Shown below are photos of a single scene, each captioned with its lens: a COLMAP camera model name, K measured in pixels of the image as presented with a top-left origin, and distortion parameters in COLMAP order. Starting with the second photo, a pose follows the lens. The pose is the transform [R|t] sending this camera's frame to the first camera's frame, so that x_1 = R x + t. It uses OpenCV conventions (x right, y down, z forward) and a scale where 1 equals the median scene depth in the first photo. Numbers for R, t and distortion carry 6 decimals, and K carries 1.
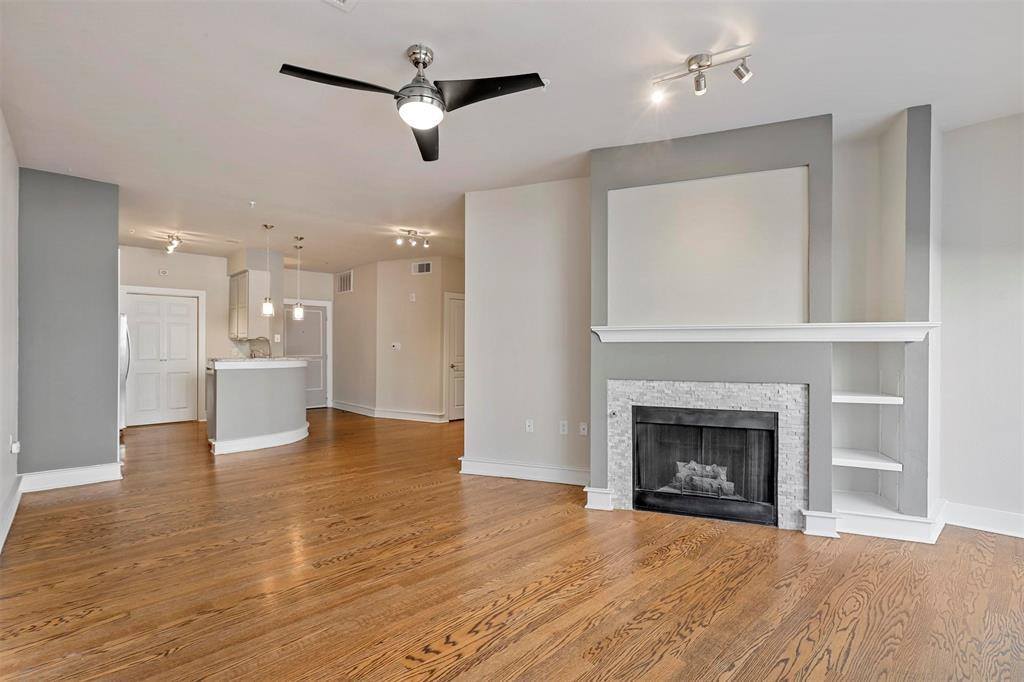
lens RADIAL K [[465.6, 0, 517.0], [0, 465.6, 347.3], [0, 0, 1]] dist [-0.005377, -0.000262]
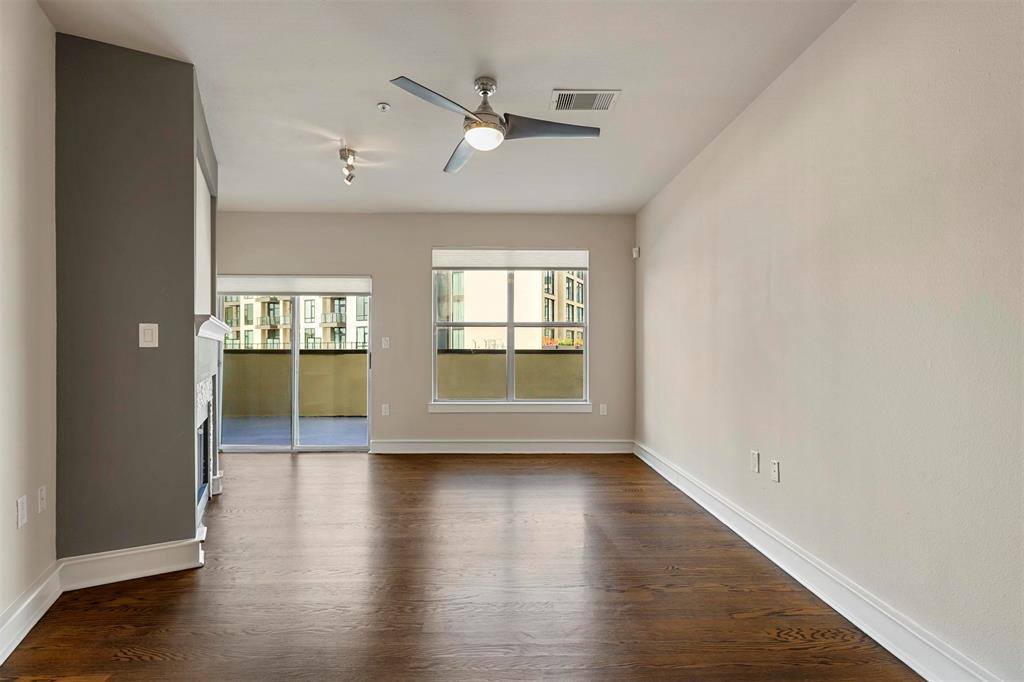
lens RADIAL K [[465.6, 0, 509.3], [0, 465.6, 347.6], [0, 0, 1]] dist [-0.005377, -0.000262]
pose [[-0.744378, -0.000517, 0.667758, -0.771477], [-0.006848, 0.999953, -0.006859, 0.010872], [-0.667723, -0.009678, -0.744347, 1.374055]]
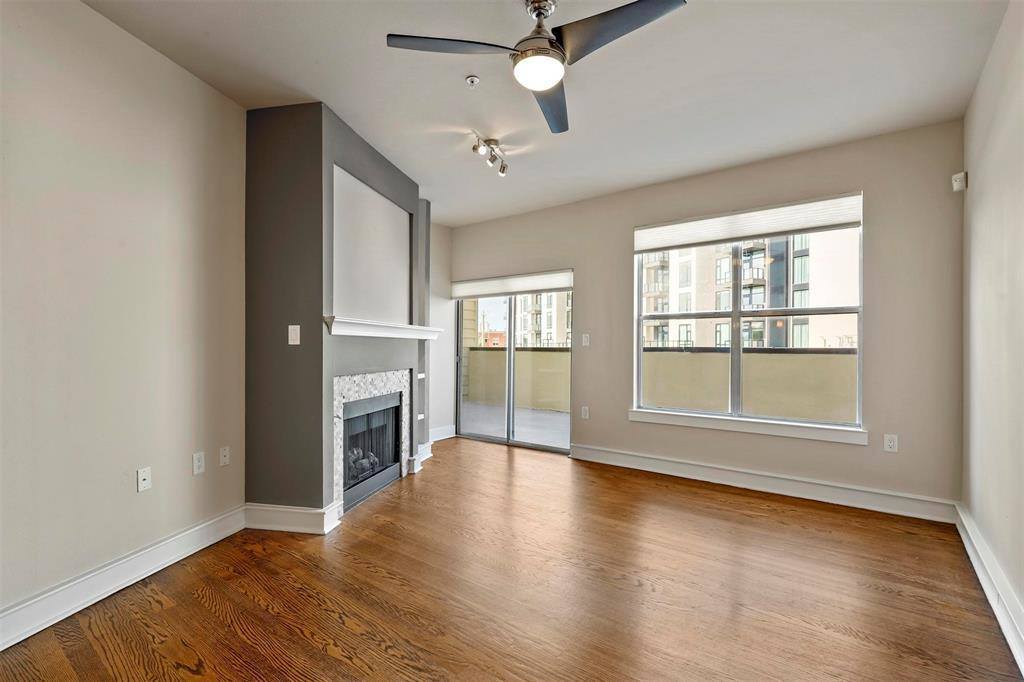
lens RADIAL K [[465.6, 0, 509.3], [0, 465.6, 347.0], [0, 0, 1]] dist [-0.005377, -0.000262]
pose [[-0.151538, -0.001781, 0.988450, -0.811292], [-0.008247, 0.999966, 0.000537, 0.009755], [-0.988417, -0.008070, -0.151547, 0.905829]]
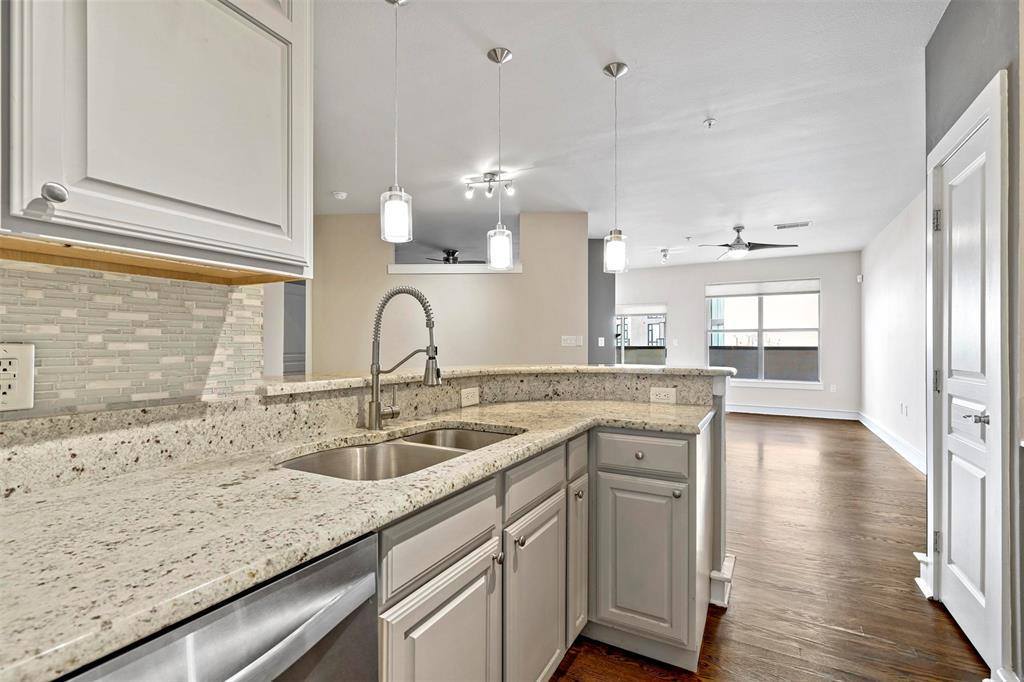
lens RADIAL K [[465.6, 0, 504.9], [0, 465.6, 342.9], [0, 0, 1]] dist [-0.005377, -0.000262]
pose [[-0.297891, 0.001439, 0.954599, -1.722680], [-0.007077, 0.999968, -0.003716, 0.004464], [-0.954574, -0.007862, -0.297871, 2.271567]]
